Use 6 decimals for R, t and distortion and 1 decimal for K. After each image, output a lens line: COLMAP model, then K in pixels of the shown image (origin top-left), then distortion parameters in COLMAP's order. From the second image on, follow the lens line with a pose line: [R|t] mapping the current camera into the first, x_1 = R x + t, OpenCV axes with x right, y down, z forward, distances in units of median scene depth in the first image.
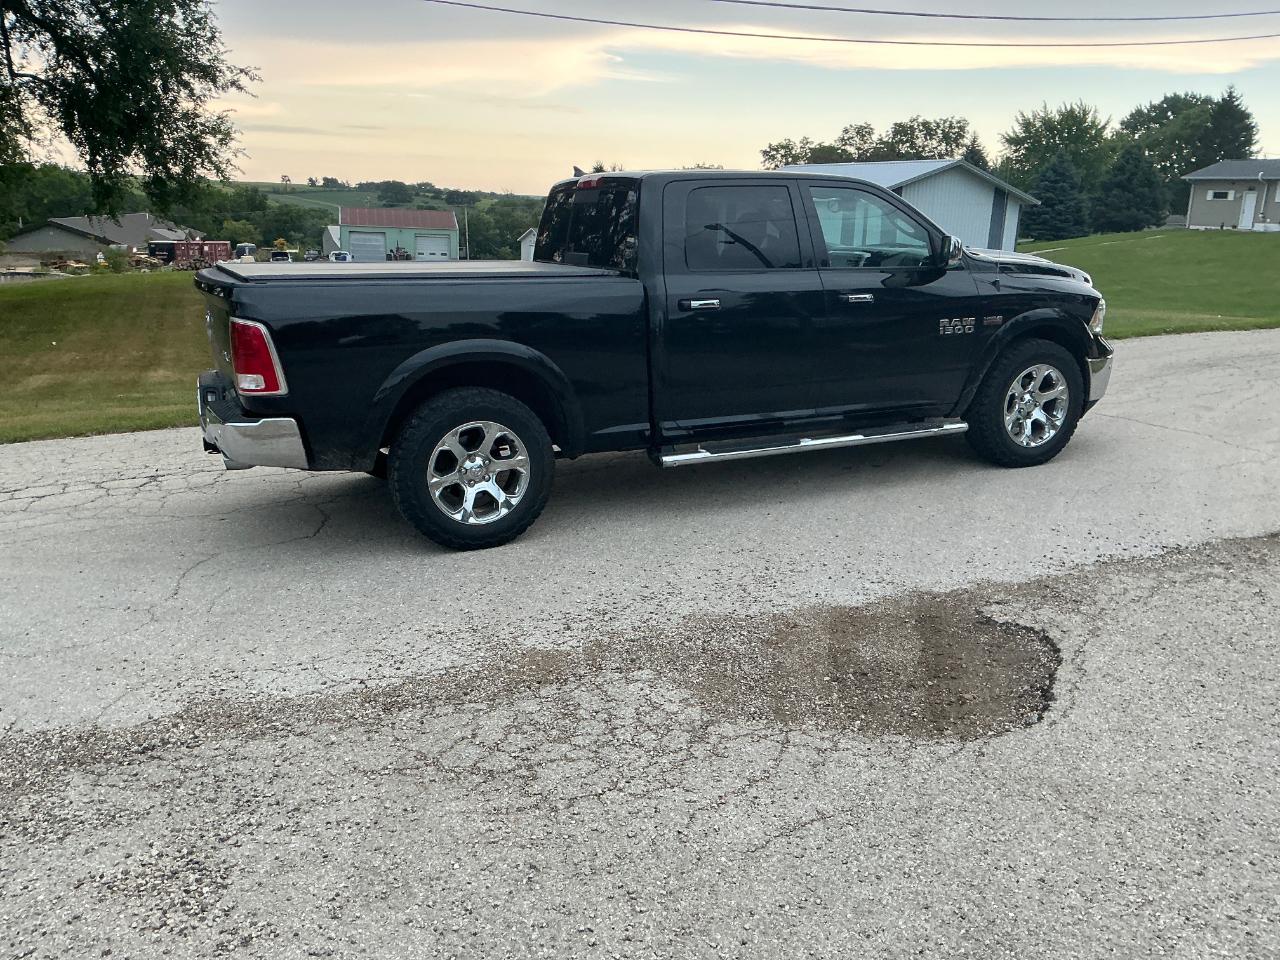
lens RADIAL K [[1052.5, 0, 640.0], [0, 1052.5, 480.0], [0, 0, 1]] dist [0.131693, -0.264570]
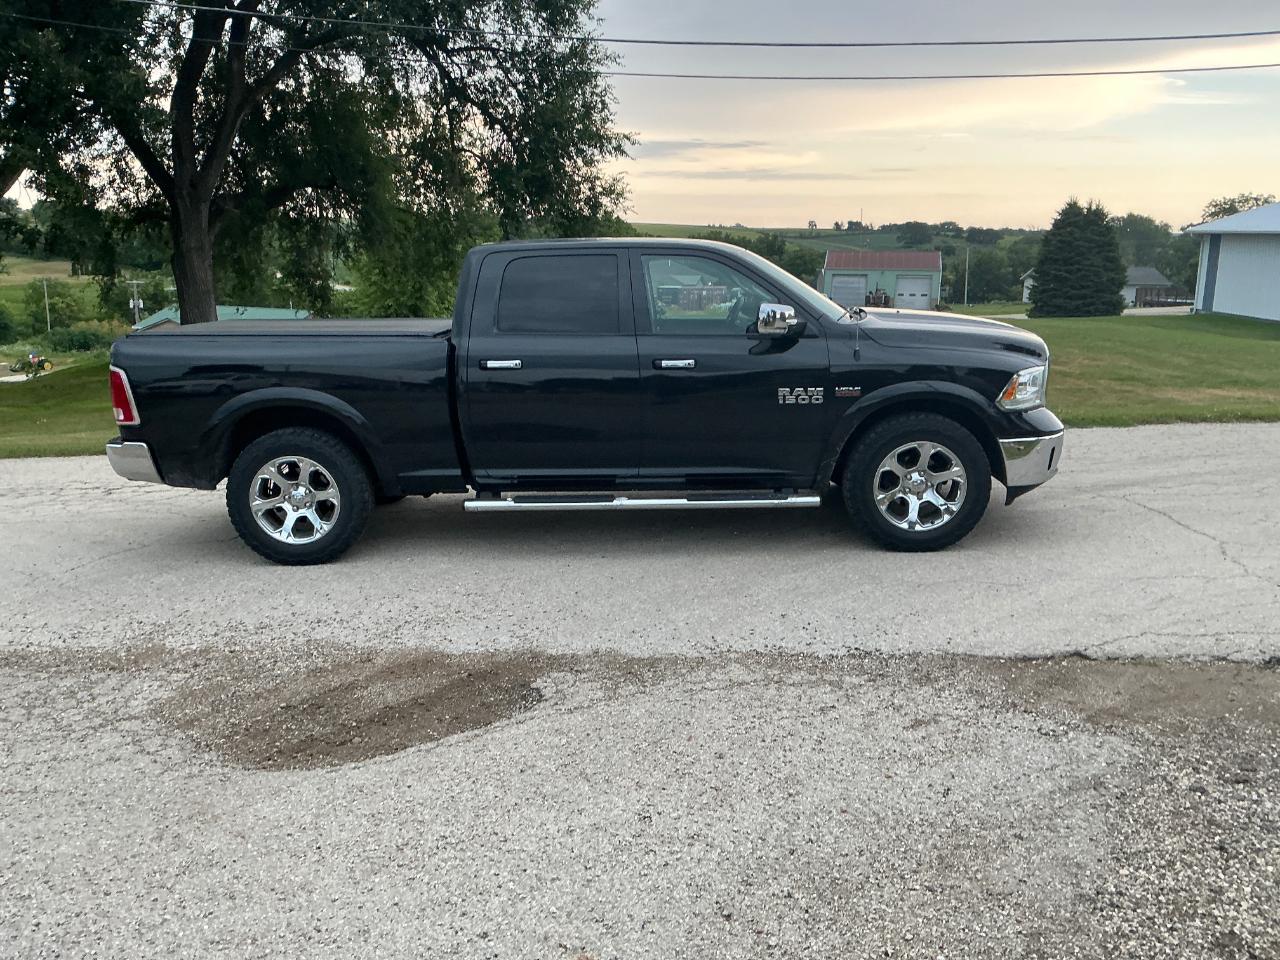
lens RADIAL K [[1052.5, 0, 640.0], [0, 1052.5, 480.0], [0, 0, 1]] dist [0.131693, -0.264570]
pose [[0.893454, 0.080900, -0.441810, 0.526936], [-0.096821, 0.995209, -0.013564, -0.037177], [0.438596, 0.054895, 0.897006, 0.075634]]
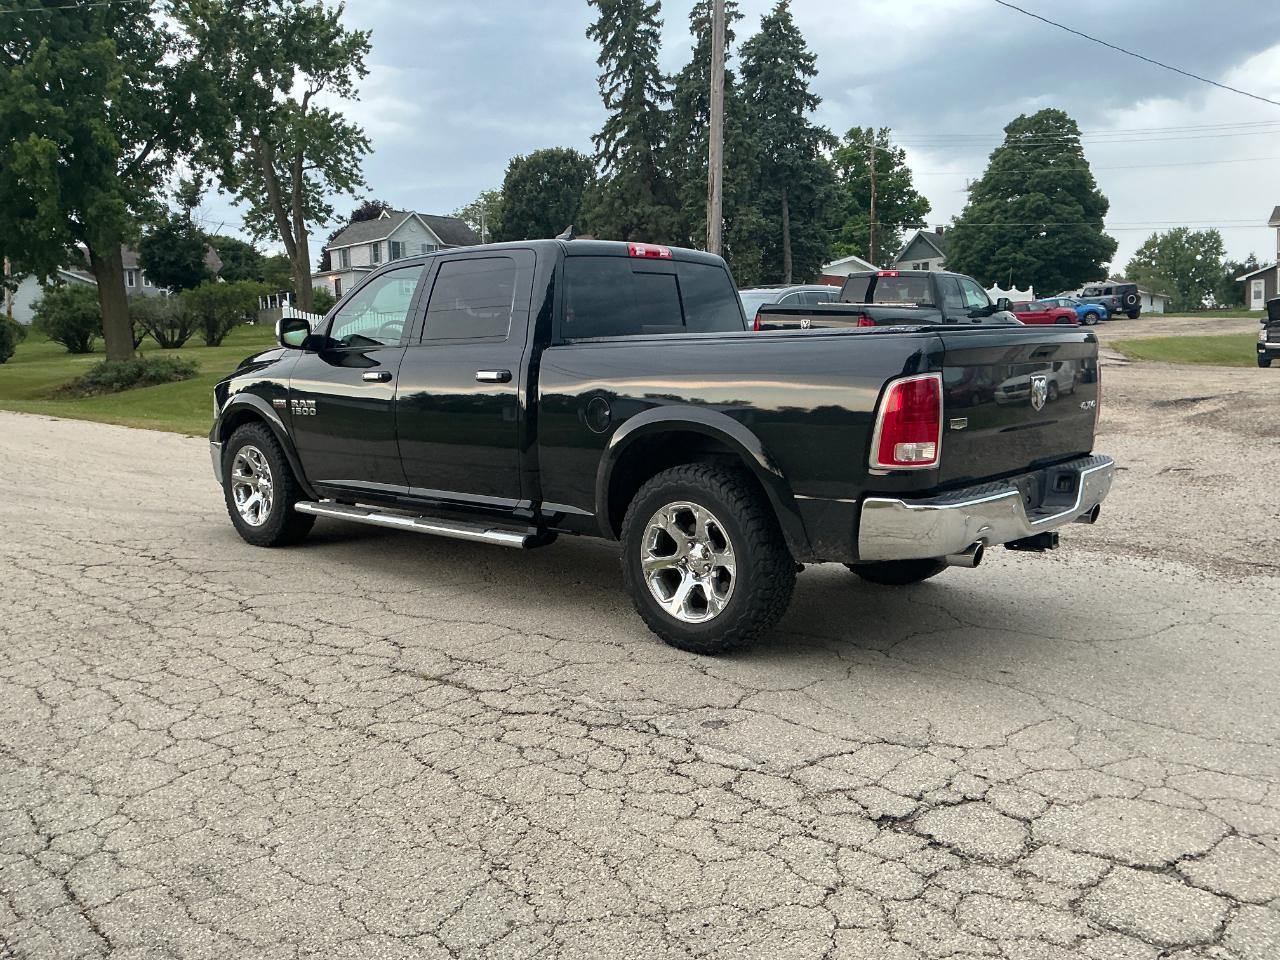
lens RADIAL K [[1054.7, 0, 640.0], [0, 1054.7, 480.0], [0, 0, 1]] dist [0.143377, -0.309755]
pose [[-0.380541, -0.102581, 0.919057, -0.794644], [0.244192, 0.947408, 0.206855, -0.246863], [-0.891941, 0.303143, -0.335478, 1.196212]]
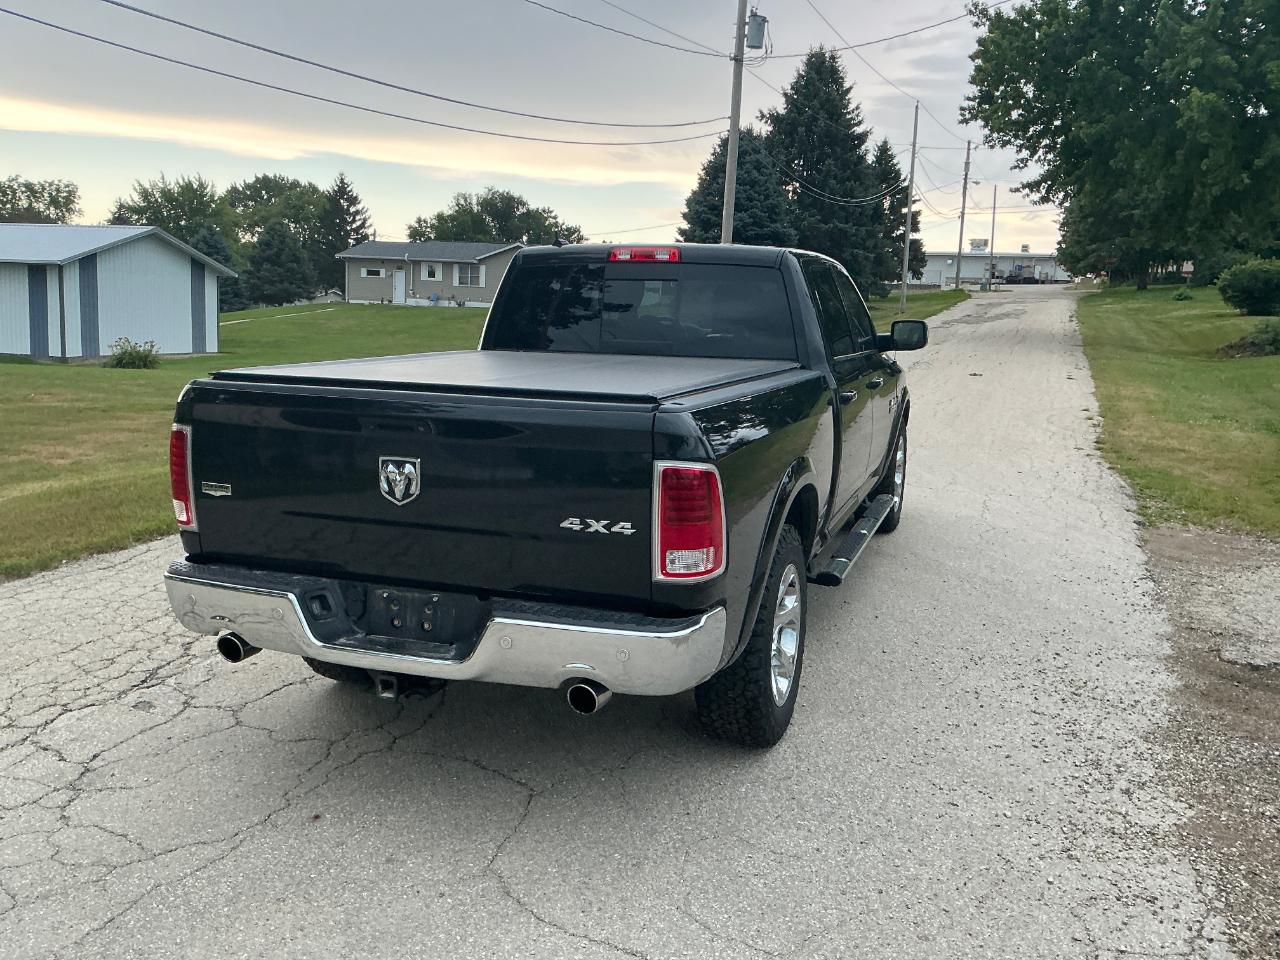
lens RADIAL K [[1052.5, 0, 640.0], [0, 1052.5, 480.0], [0, 0, 1]] dist [0.131693, -0.264570]
pose [[0.706073, -0.104964, 0.700316, -0.544992], [0.149345, 0.988782, -0.002372, -0.094796], [-0.692211, 0.106264, 0.713829, 0.387862]]
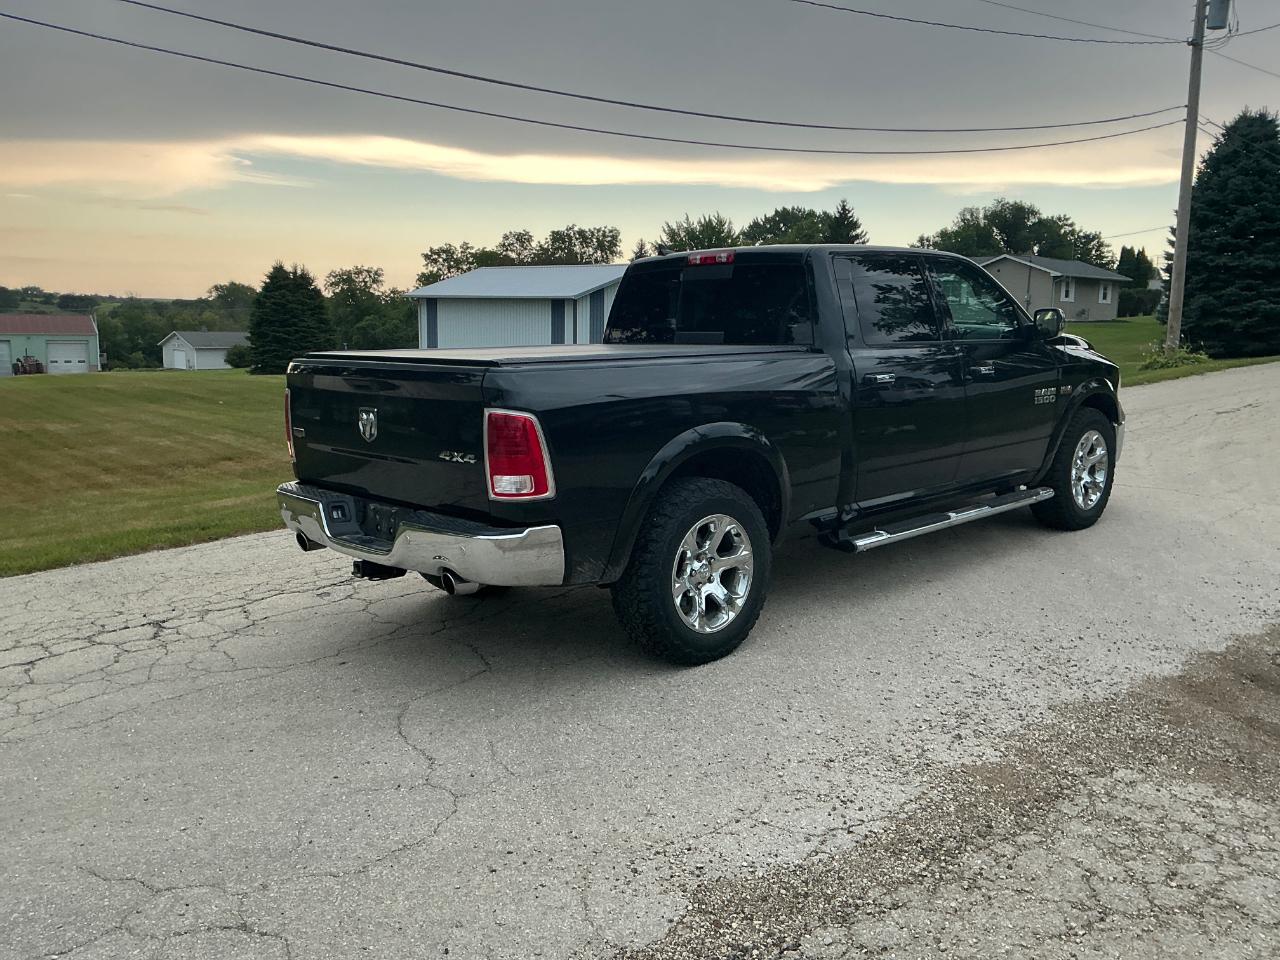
lens RADIAL K [[1052.5, 0, 640.0], [0, 1052.5, 480.0], [0, 0, 1]] dist [0.131693, -0.264570]
pose [[0.949522, -0.059532, 0.308000, -0.351346], [0.087520, 0.993116, -0.077857, -0.015514], [-0.301245, 0.100883, 0.948195, 0.131352]]
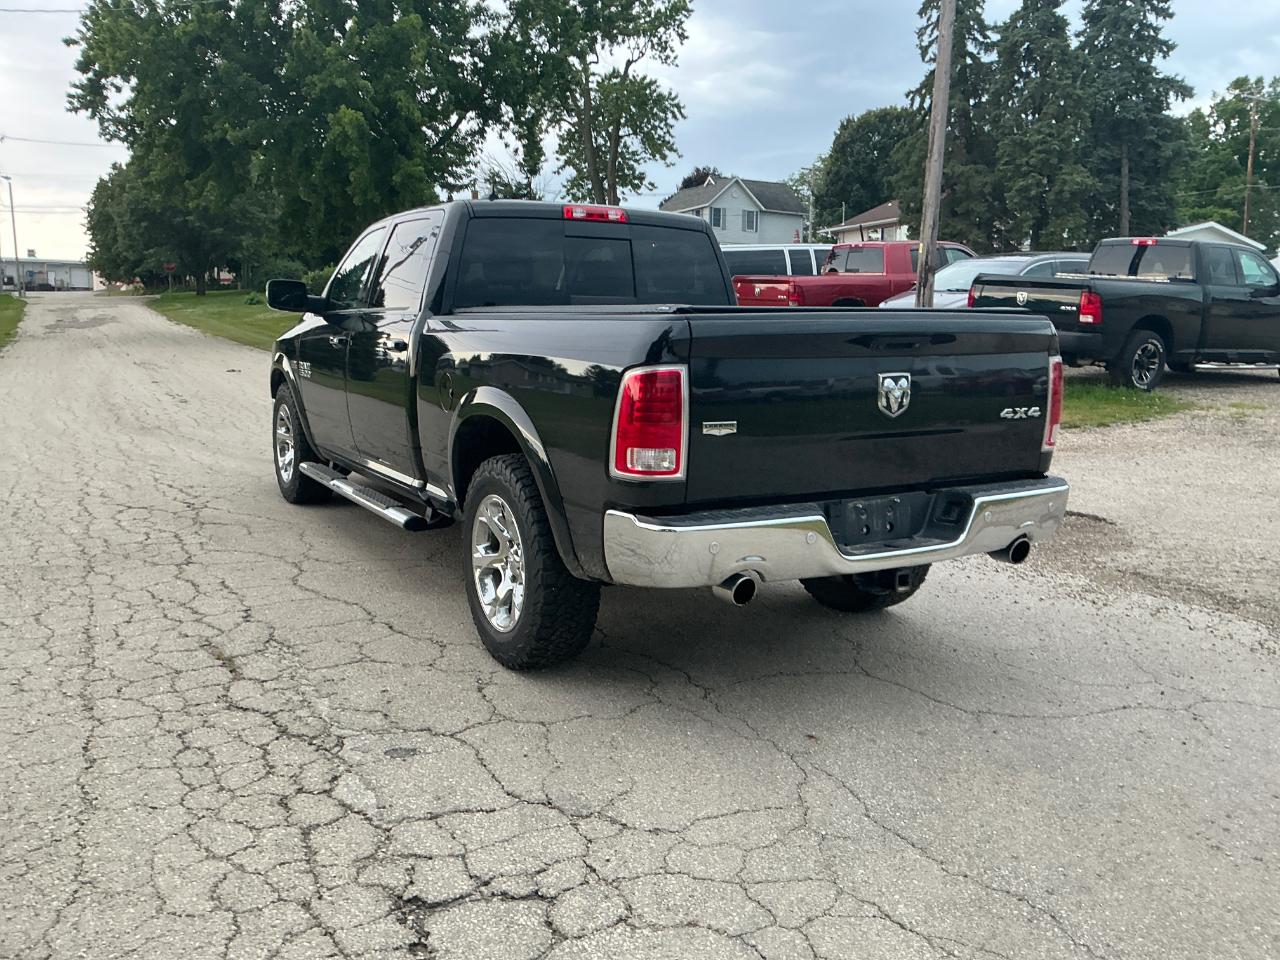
lens RADIAL K [[1063.9, 0, 640.0], [0, 1063.9, 480.0], [0, 0, 1]] dist [0.107163, -0.221197]
pose [[-0.078371, -0.147031, 0.986022, -0.788852], [0.231958, 0.959230, 0.161473, -0.178938], [-0.969564, 0.241371, -0.041071, 0.911211]]
